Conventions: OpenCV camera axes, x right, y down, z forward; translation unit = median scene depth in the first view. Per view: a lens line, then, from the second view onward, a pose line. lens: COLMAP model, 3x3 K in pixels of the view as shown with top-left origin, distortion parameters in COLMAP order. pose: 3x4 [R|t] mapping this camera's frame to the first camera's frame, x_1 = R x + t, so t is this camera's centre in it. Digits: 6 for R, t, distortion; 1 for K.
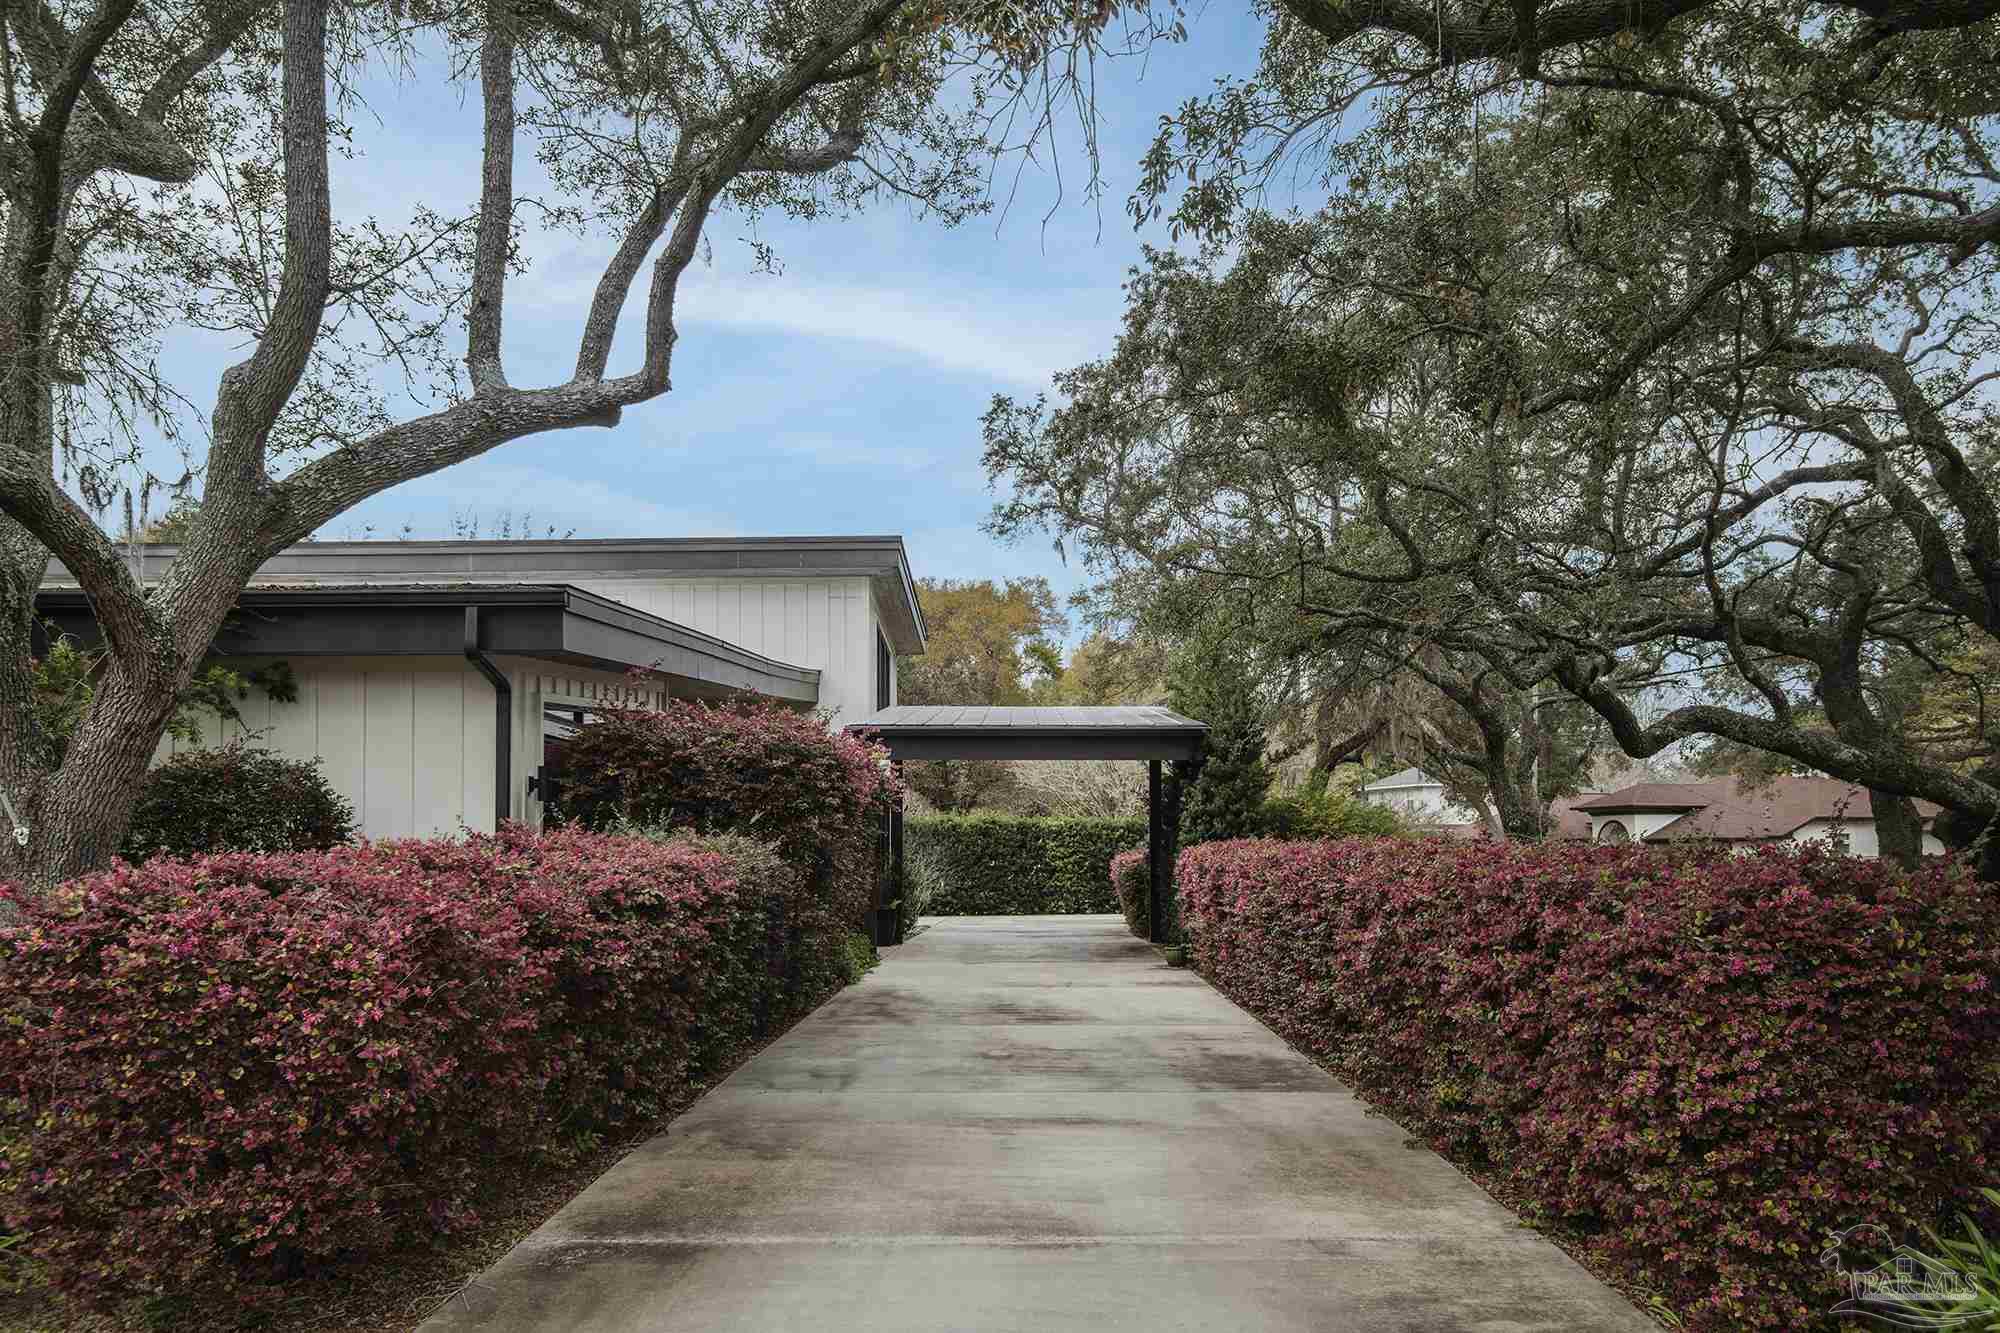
lens RADIAL K [[1345.1, 0, 955.3], [0, 1345.1, 779.7], [0, 0, 1]] dist [0.013075, -0.012571]
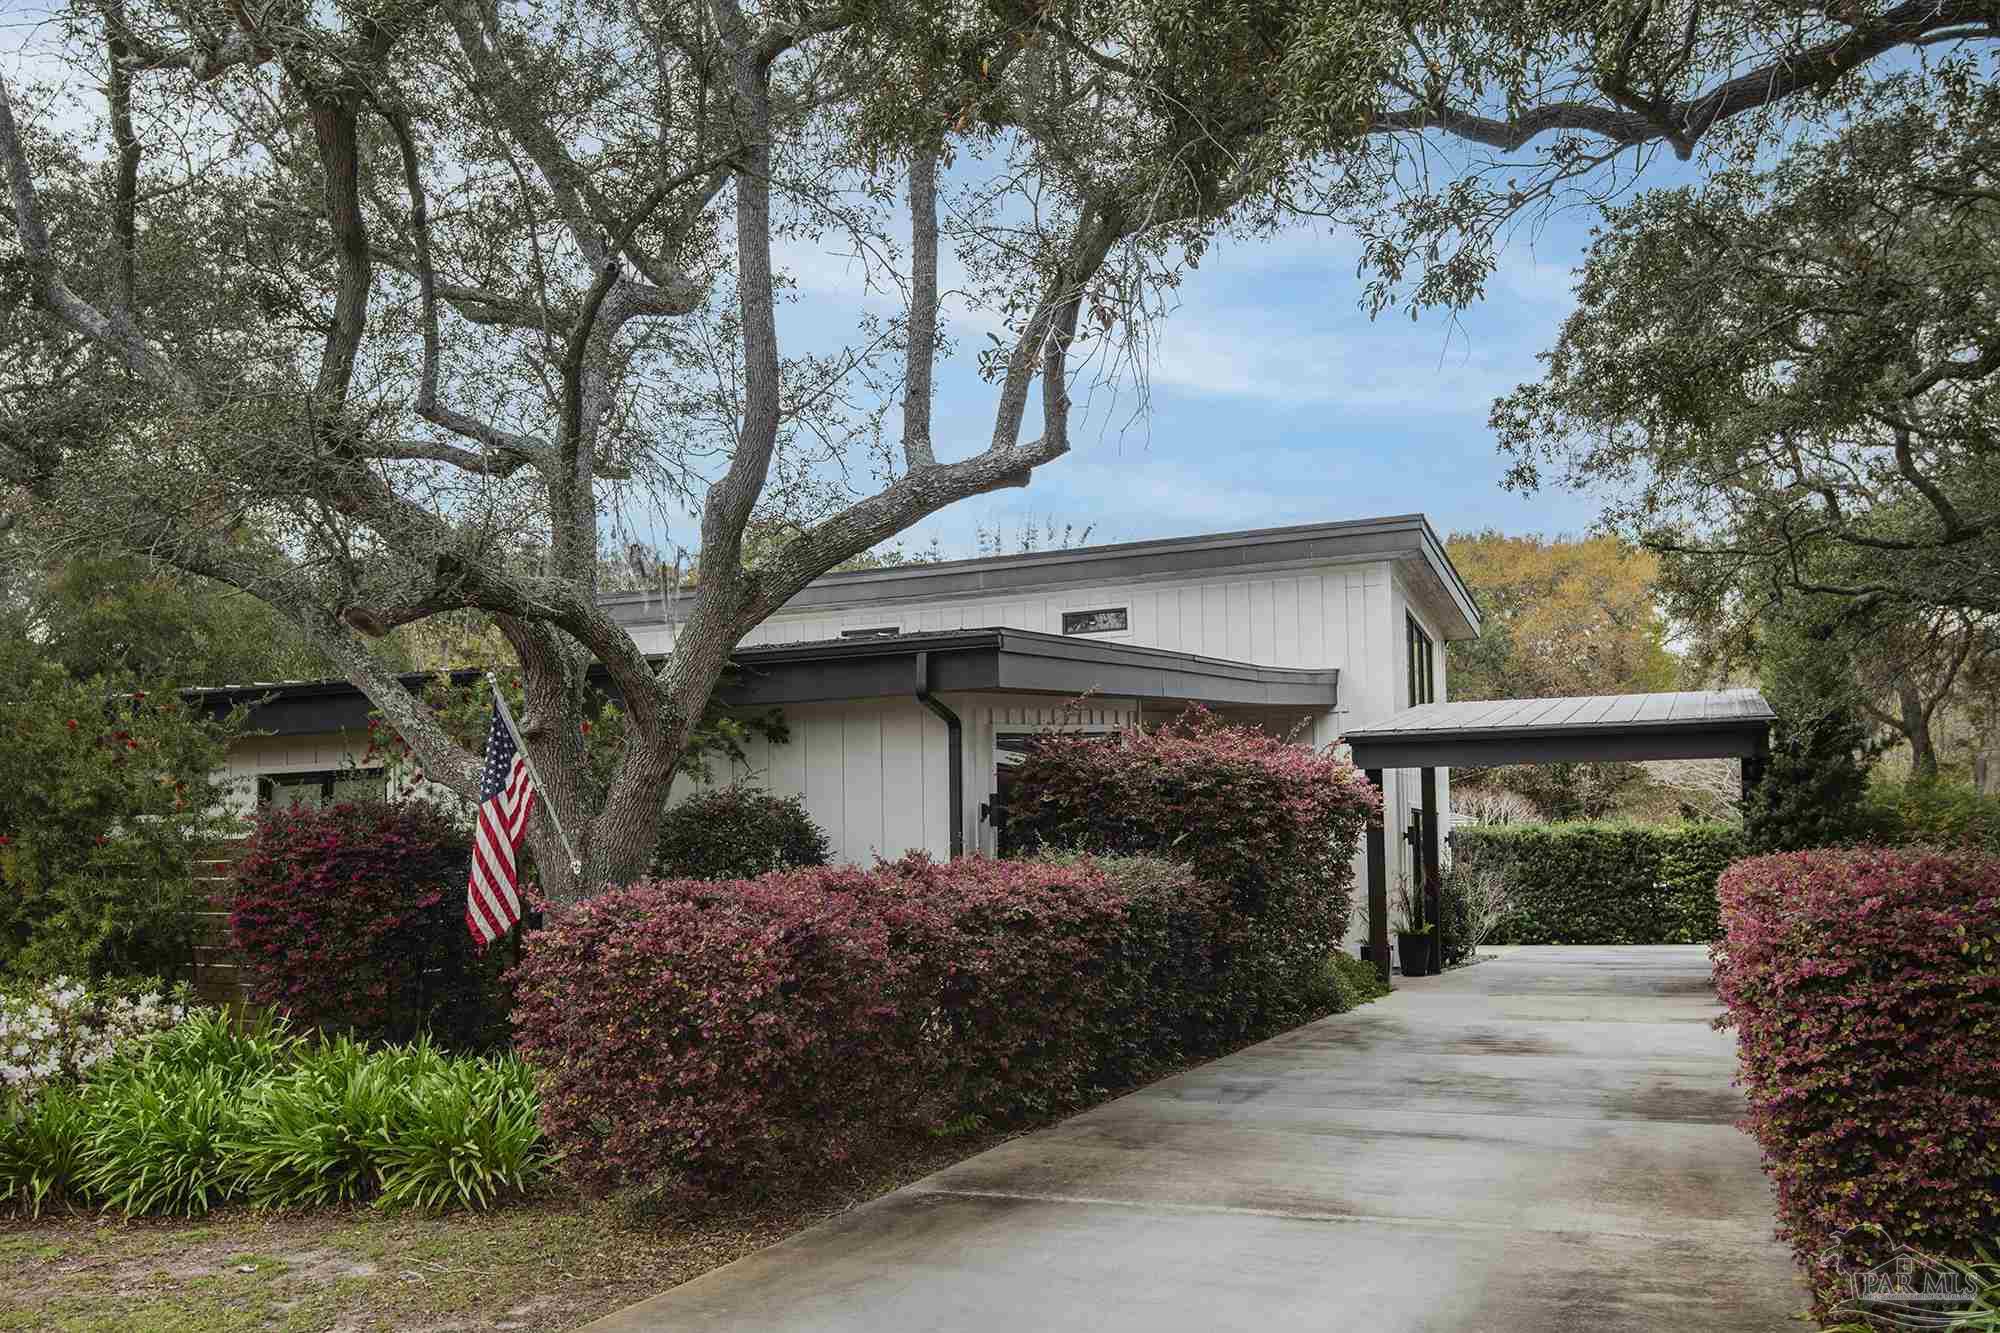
lens RADIAL K [[1630.1, 0, 1007.7], [0, 1630.1, 681.6], [0, 0, 1]] dist [0.034846, 0.014266]
pose [[0.930155, -0.054422, -0.363112, 0.213784], [0.032043, 0.997213, -0.067375, -0.013484], [0.365766, 0.051034, 0.929306, -0.243686]]
